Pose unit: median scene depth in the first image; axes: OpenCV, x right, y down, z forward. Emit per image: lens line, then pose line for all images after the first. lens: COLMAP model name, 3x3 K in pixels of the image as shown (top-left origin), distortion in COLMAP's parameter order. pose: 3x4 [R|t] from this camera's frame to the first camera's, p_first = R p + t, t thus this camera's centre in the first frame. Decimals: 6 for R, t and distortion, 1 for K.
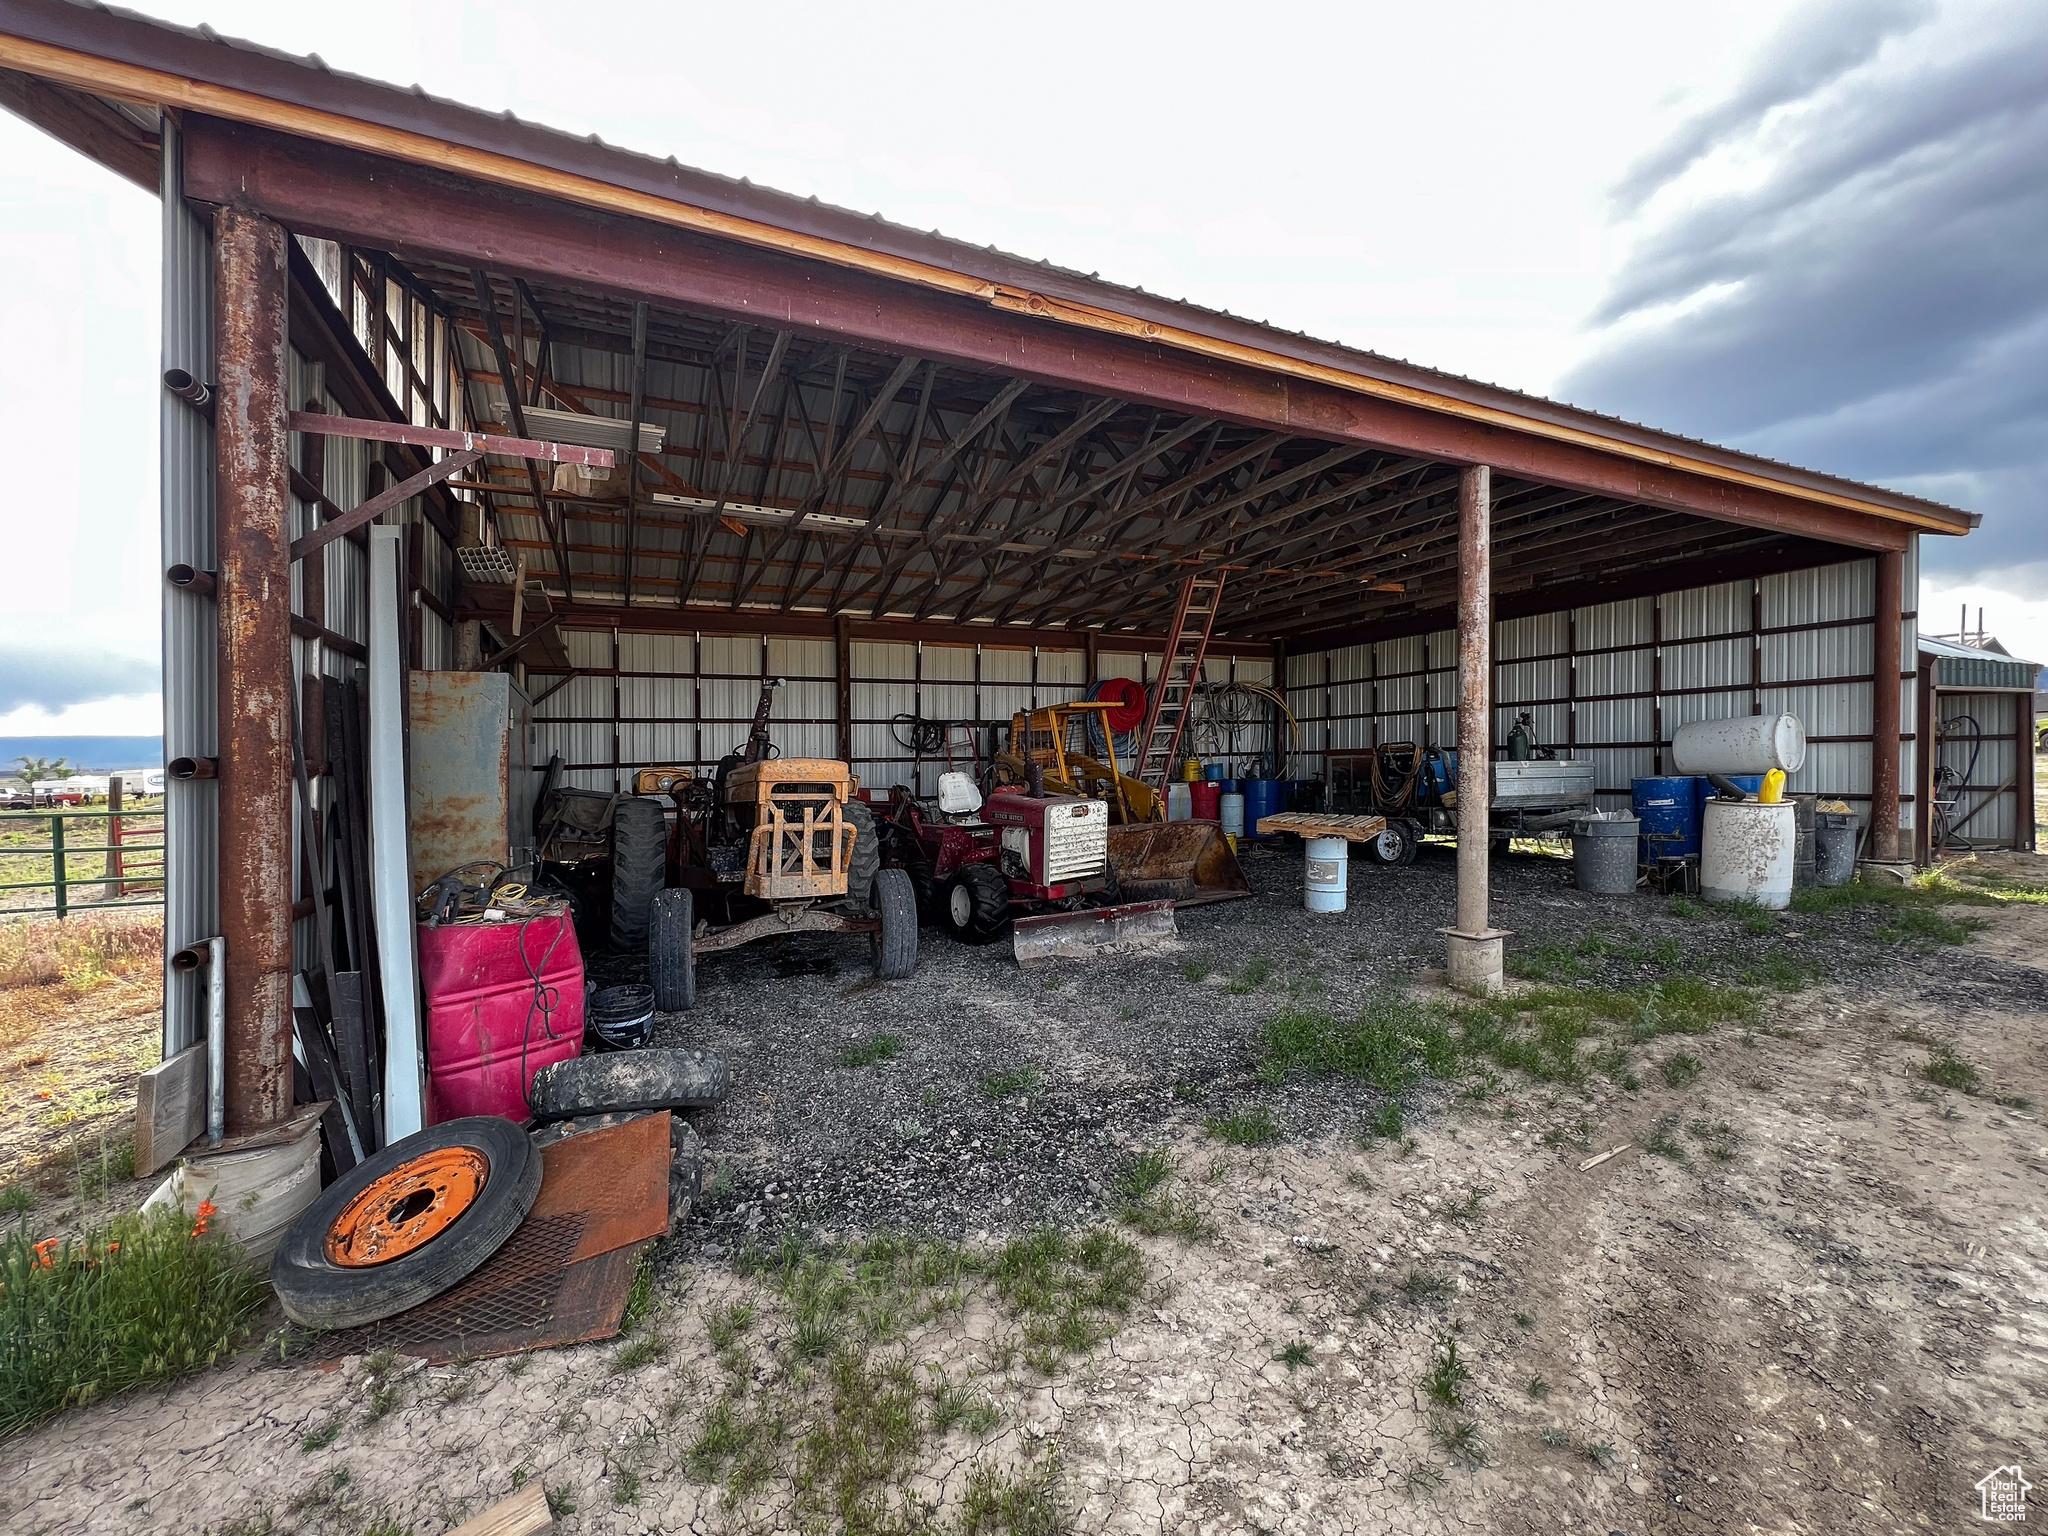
lens RADIAL K [[892.0, 0, 1029.0], [0, 892.0, 776.0], [0, 0, 1]] dist [-0.001308, 0.000089]
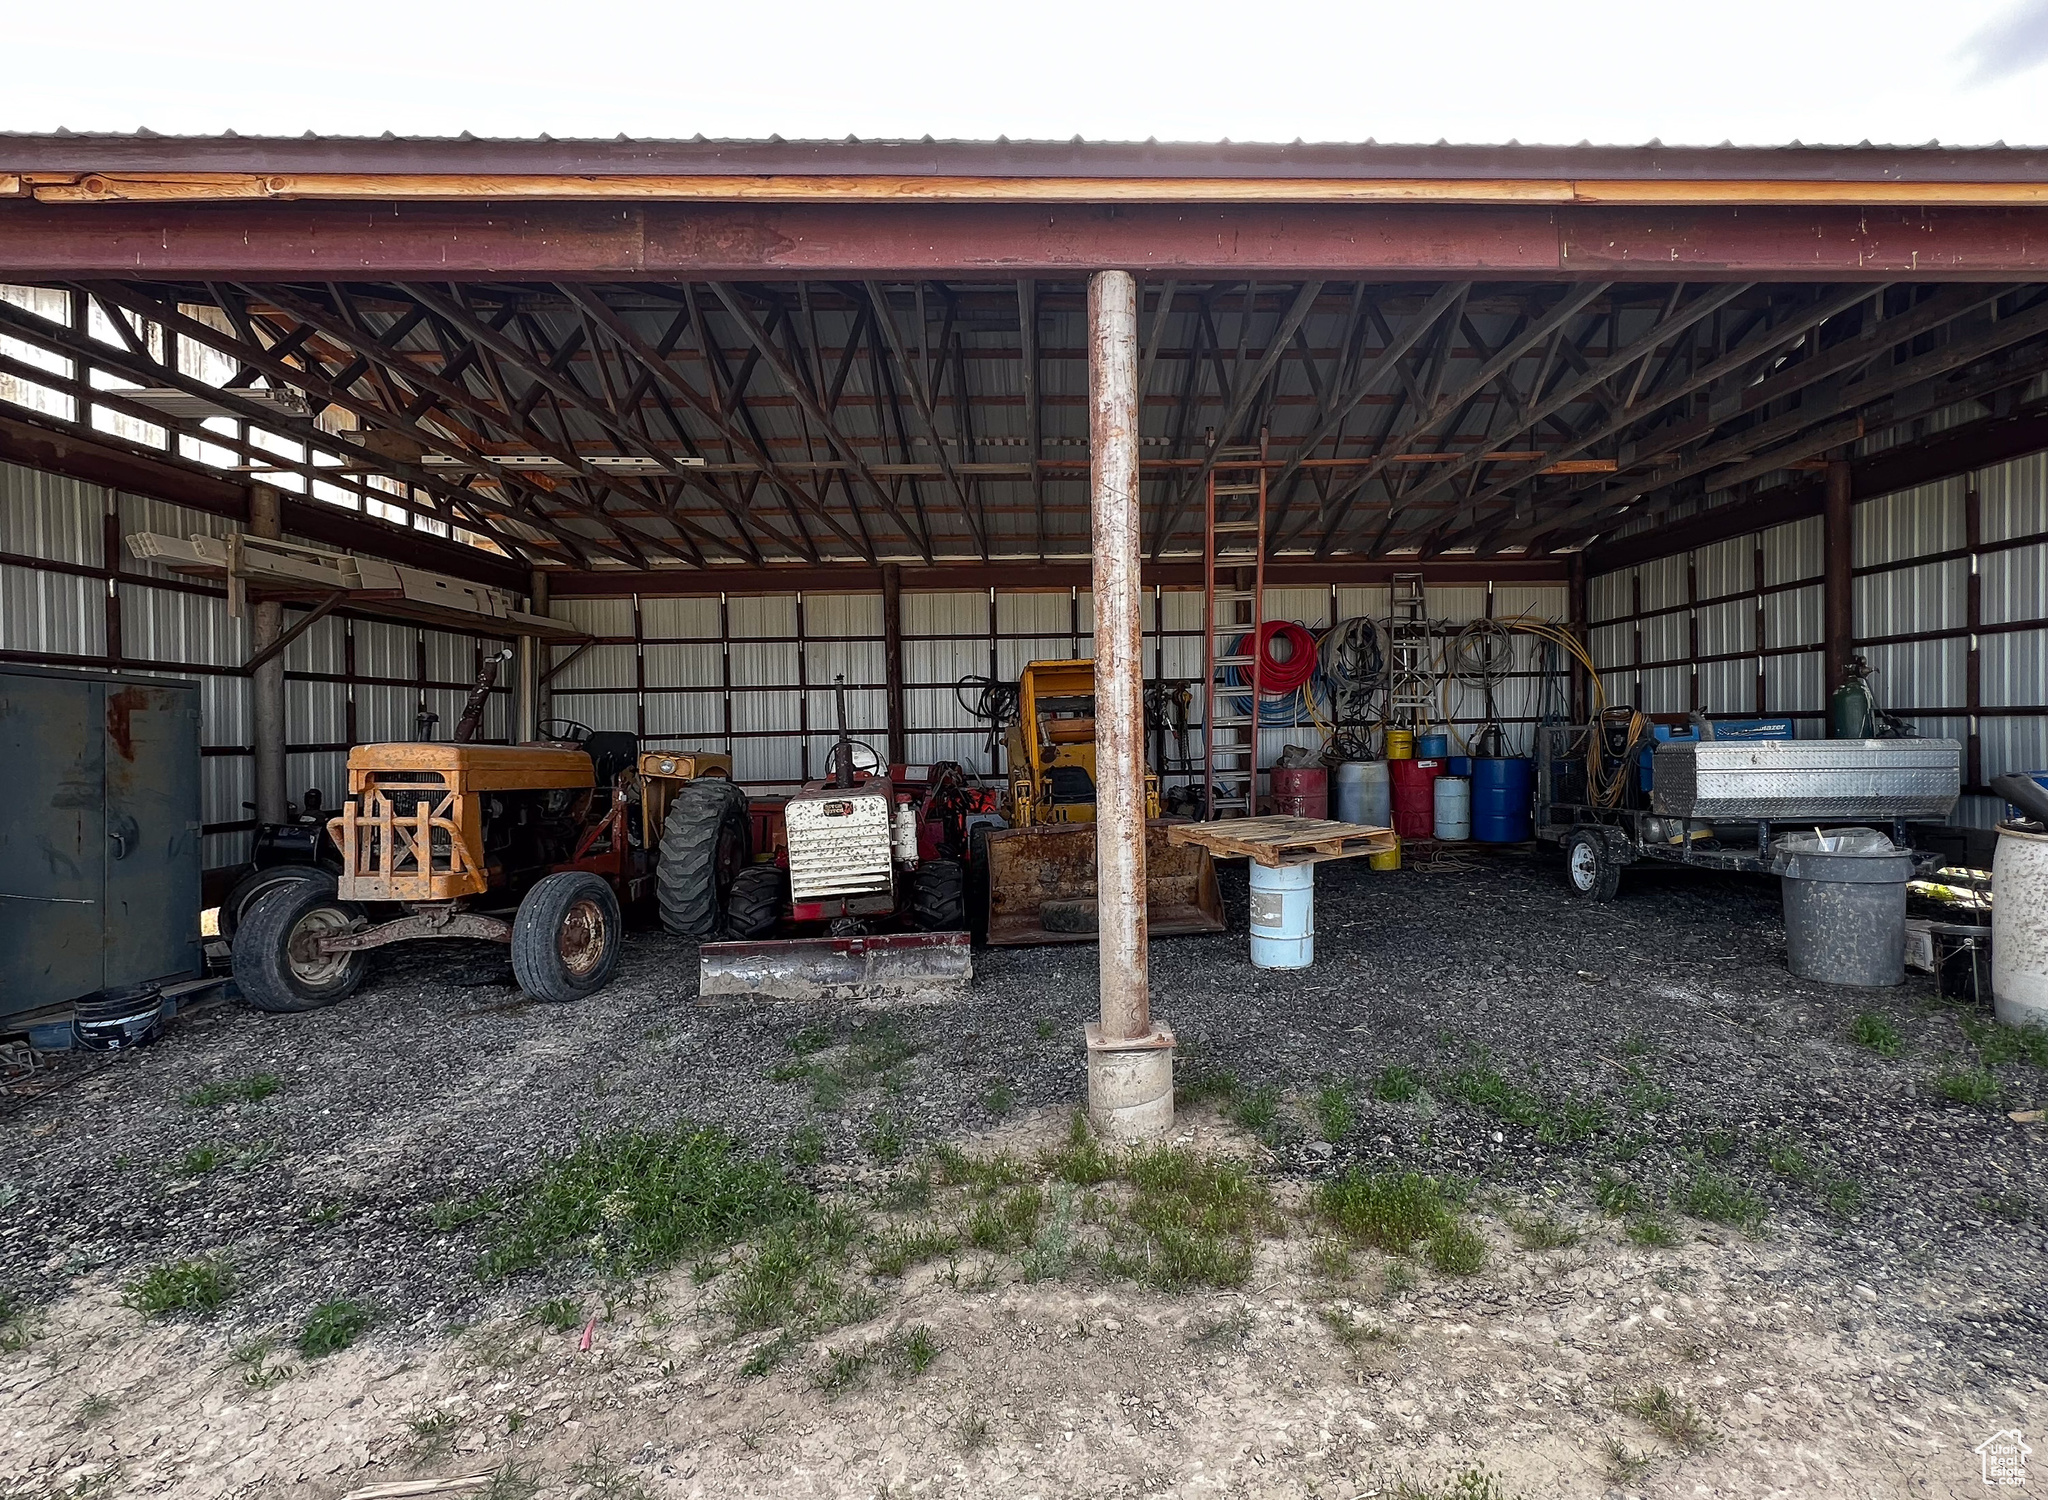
lens RADIAL K [[1030.6, 0, 1024.0], [0, 1030.6, 750.0], [0, 0, 1]] dist [0.001175, -0.000492]
pose [[0.908598, 0.011519, -0.417513, 0.402566], [-0.006384, 0.999886, 0.013693, -0.017379], [0.417623, -0.009776, 0.908568, 0.180212]]
